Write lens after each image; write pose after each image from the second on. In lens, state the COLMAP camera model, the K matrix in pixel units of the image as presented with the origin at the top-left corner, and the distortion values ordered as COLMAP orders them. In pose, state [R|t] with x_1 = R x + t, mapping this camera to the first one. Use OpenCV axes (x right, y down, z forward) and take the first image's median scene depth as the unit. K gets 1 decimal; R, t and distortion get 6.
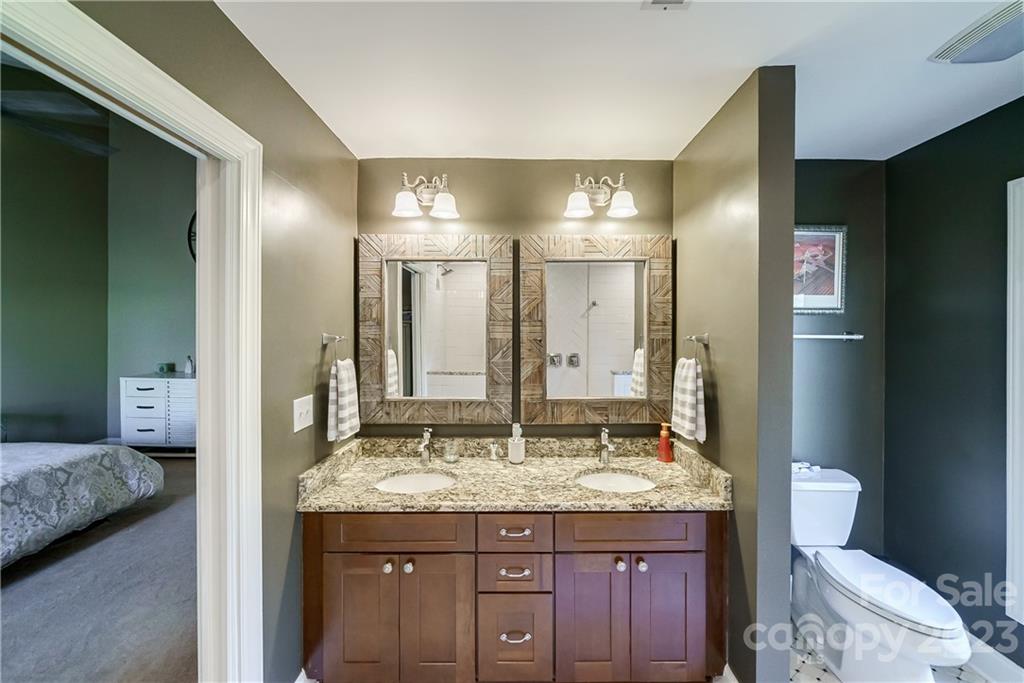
lens RADIAL K [[354.8, 0, 510.8], [0, 354.8, 327.4], [0, 0, 1]] dist [-0.001922, -0.000176]
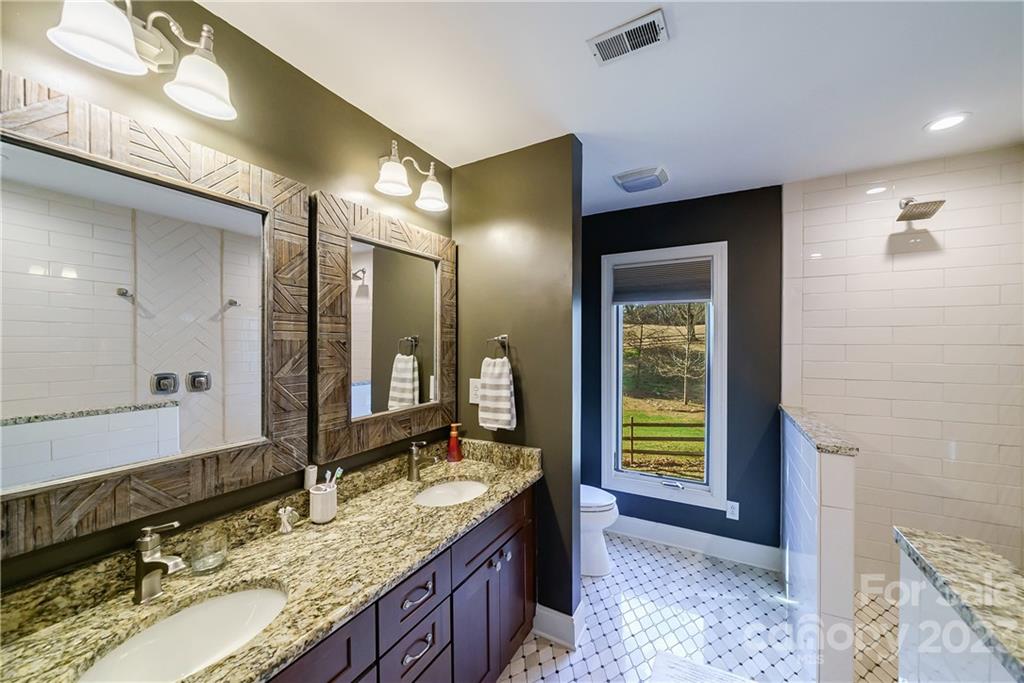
lens RADIAL K [[374.8, 0, 502.7], [0, 374.8, 341.6], [0, 0, 1]] dist [-0.000720, 0.000034]
pose [[0.514440, 0.001283, 0.857525, -0.413074], [-0.004365, 0.999990, 0.001122, 0.031068], [-0.857515, -0.004321, 0.514441, 0.321657]]
